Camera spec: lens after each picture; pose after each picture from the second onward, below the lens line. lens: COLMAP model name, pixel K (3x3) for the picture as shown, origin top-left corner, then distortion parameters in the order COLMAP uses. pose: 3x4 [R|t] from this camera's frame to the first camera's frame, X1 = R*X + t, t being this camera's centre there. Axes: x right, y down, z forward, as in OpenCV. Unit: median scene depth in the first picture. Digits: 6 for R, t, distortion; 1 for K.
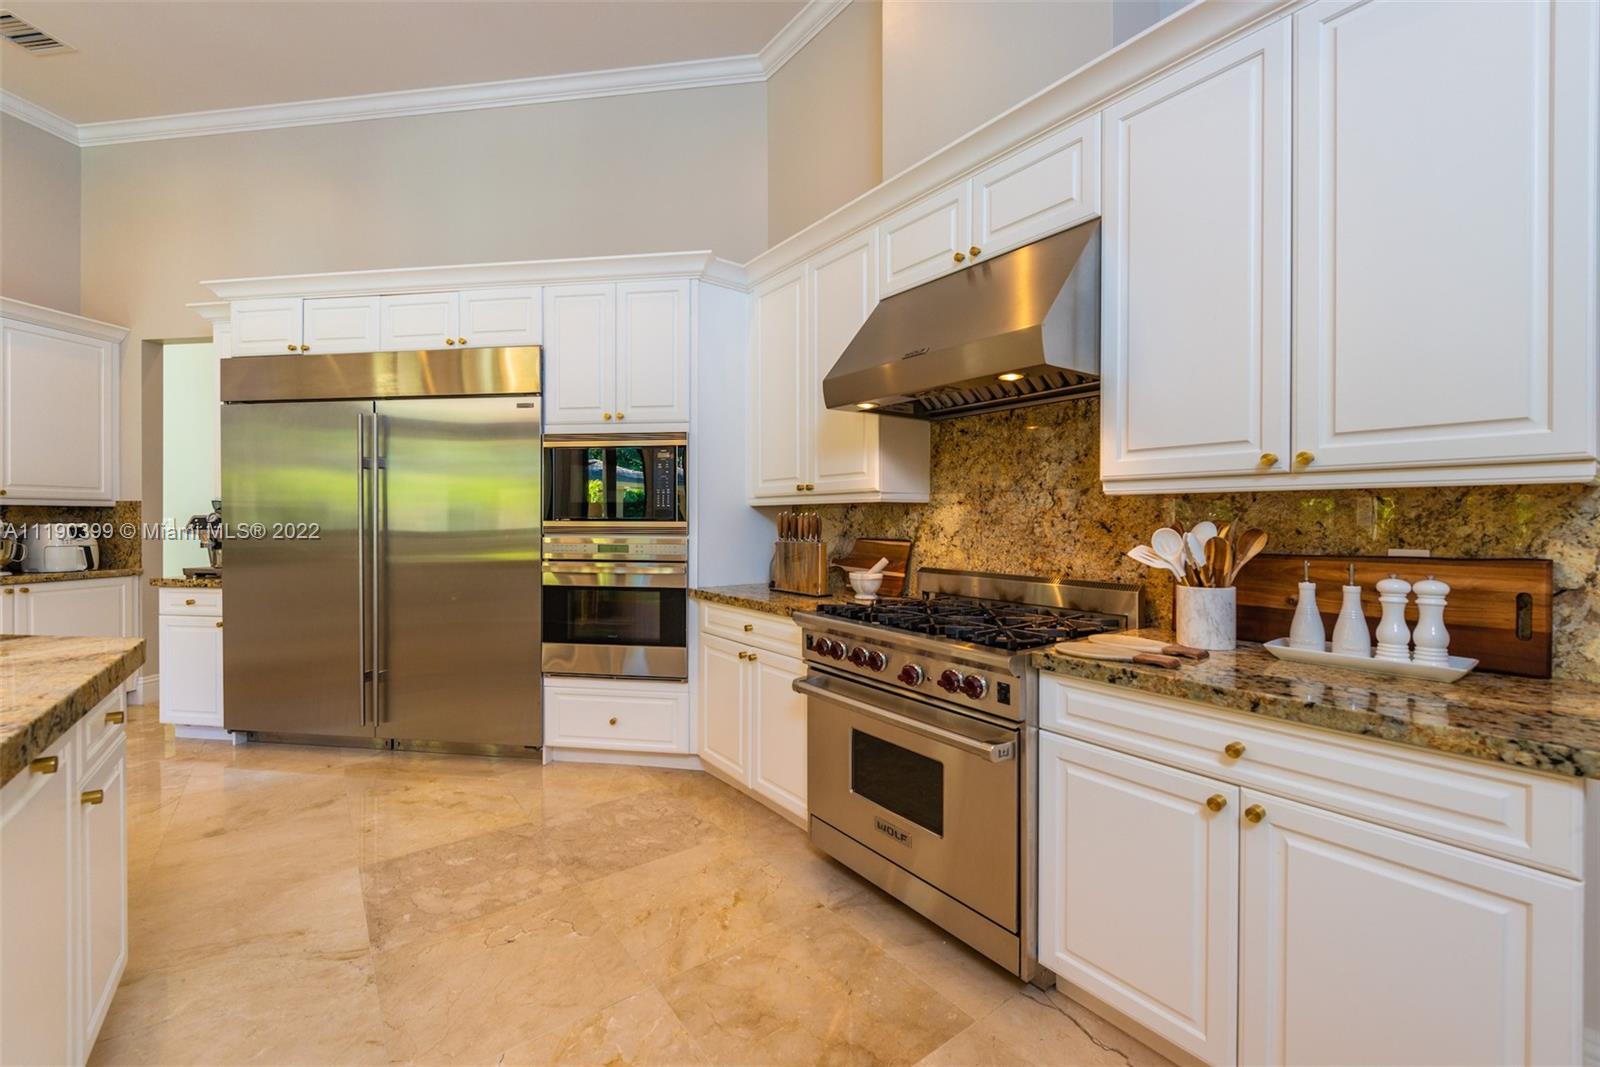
lens RADIAL K [[663.3, 0, 792.3], [0, 663.3, 523.8], [0, 0, 1]] dist [0.000649, 0.000239]
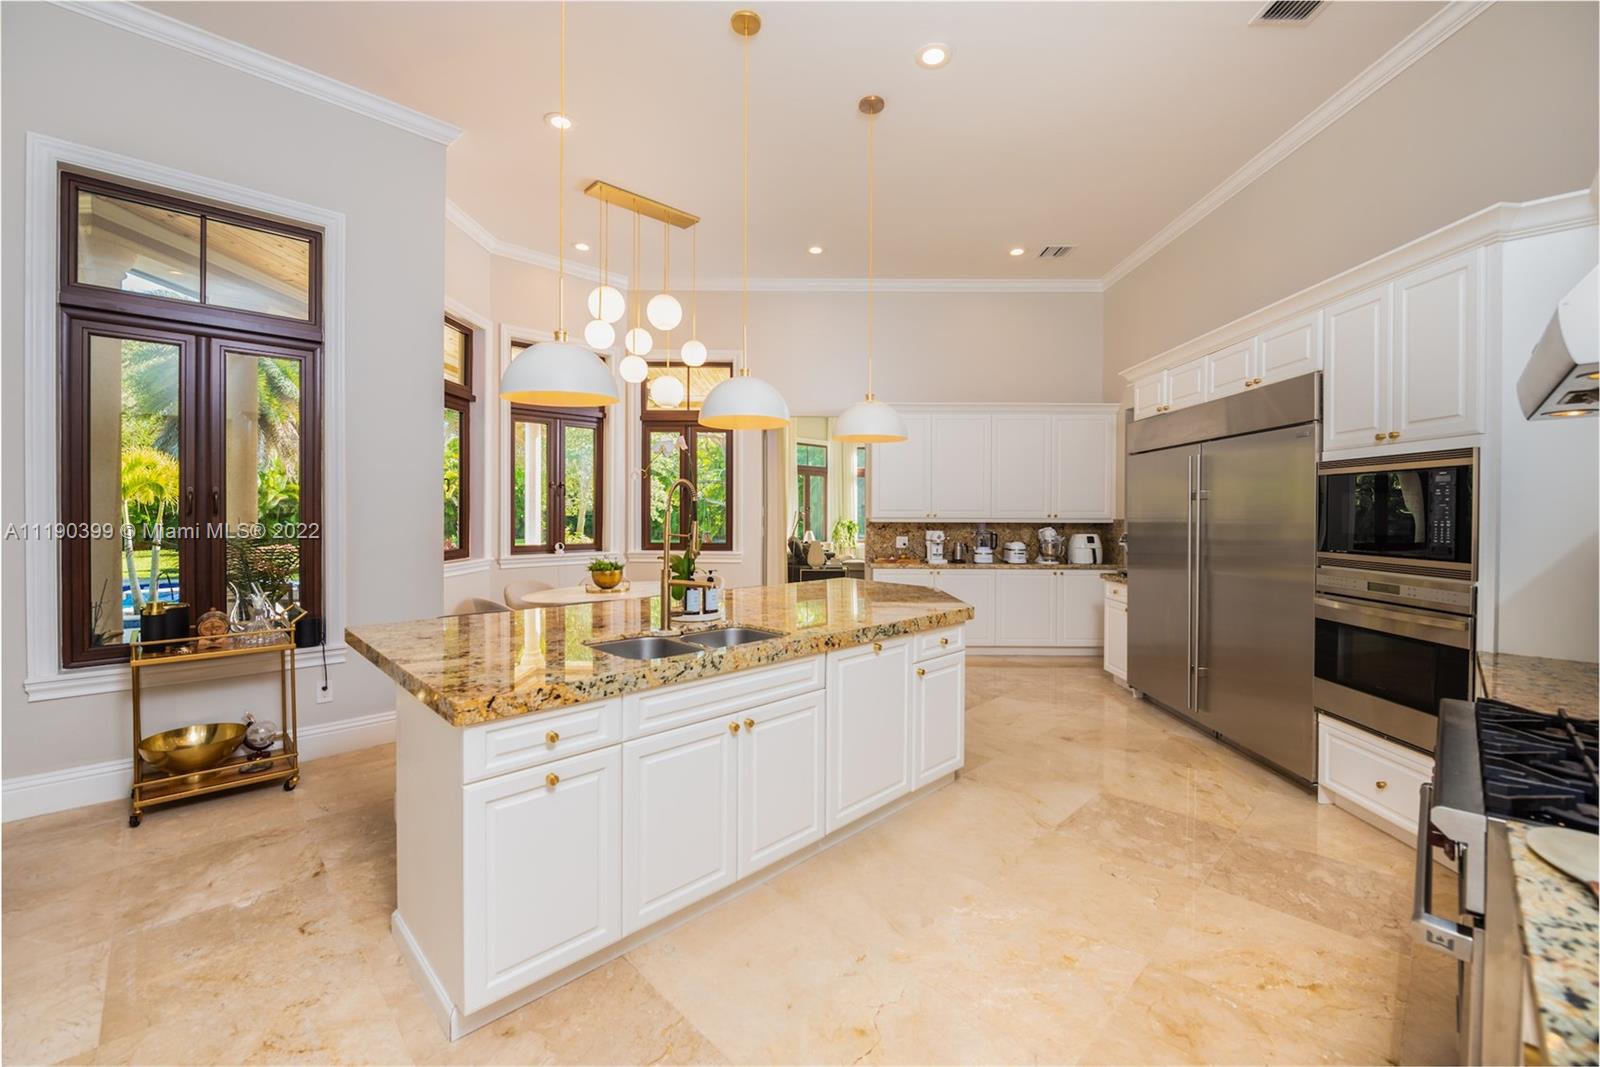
lens RADIAL K [[644.4, 0, 794.6], [0, 644.4, 524.5], [0, 0, 1]] dist [0.001455, -0.000855]
pose [[0.136110, 0.014352, -0.990590, 0.585746], [-0.009442, 0.999868, 0.013189, -0.063377], [0.990649, 0.007558, 0.136228, 0.146712]]
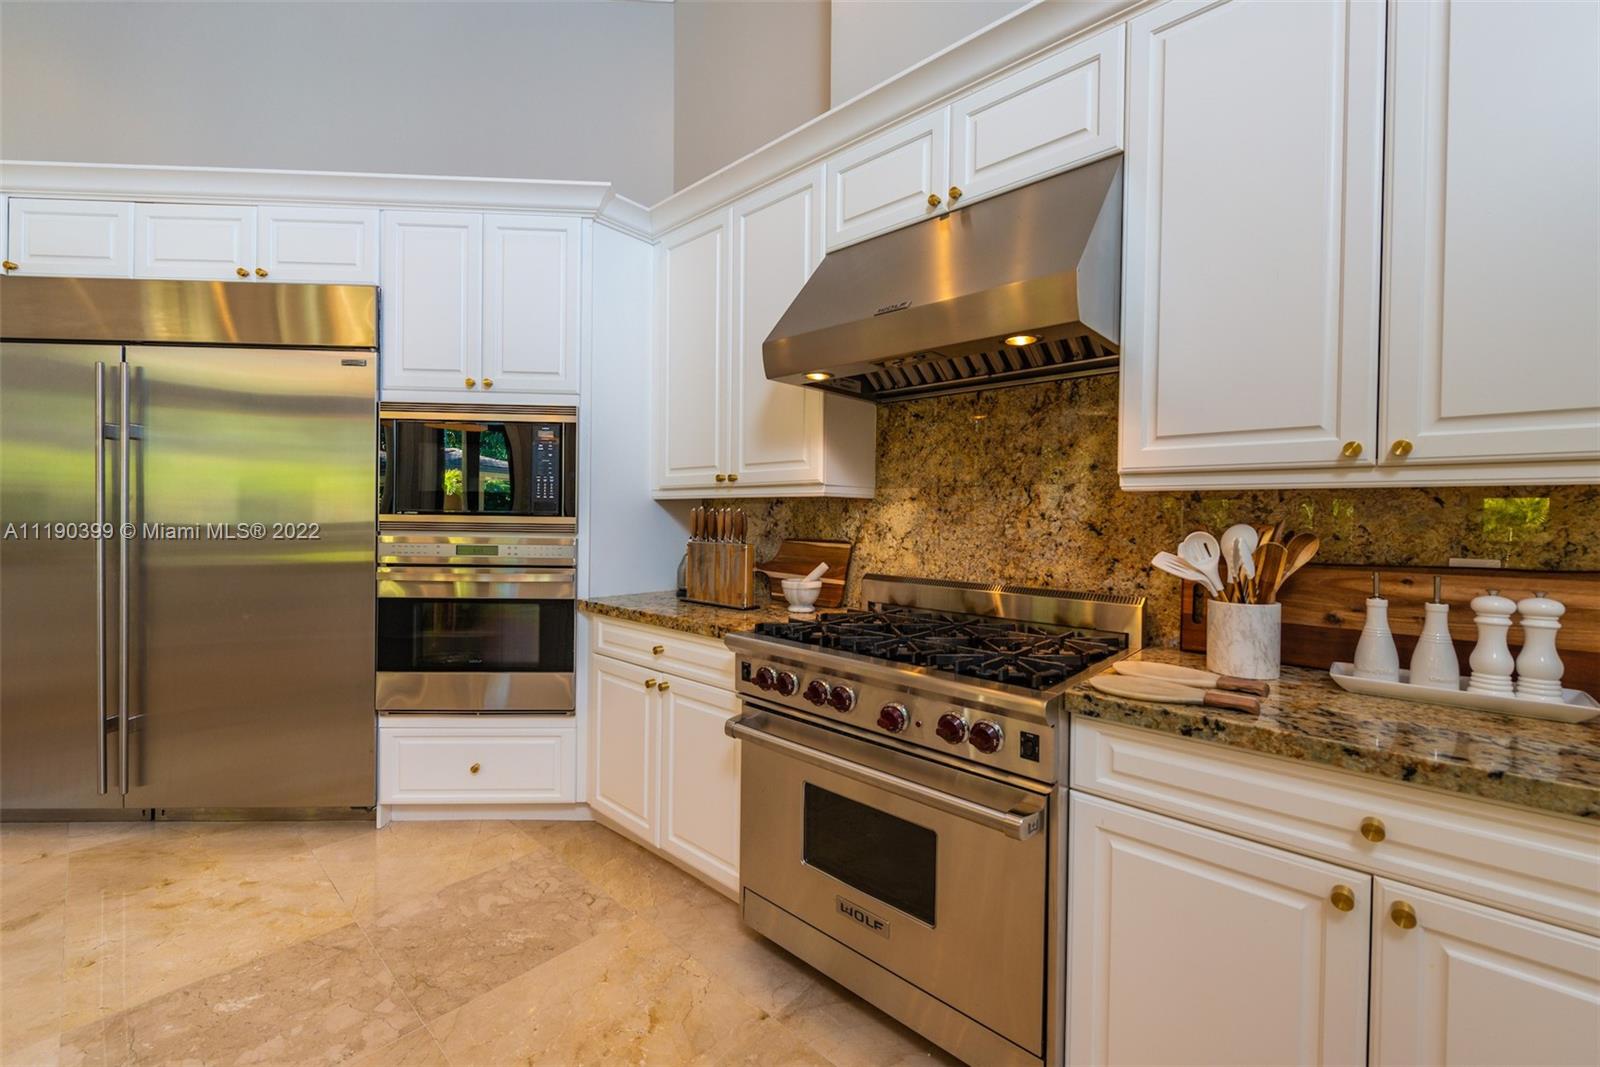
lens RADIAL K [[644.4, 0, 794.6], [0, 644.4, 524.5], [0, 0, 1]] dist [0.001455, -0.000855]
pose [[0.980171, 0.008735, 0.197962, -0.064994], [-0.009837, 0.999941, 0.004582, -0.000895], [-0.197910, -0.006438, 0.980199, 0.218238]]
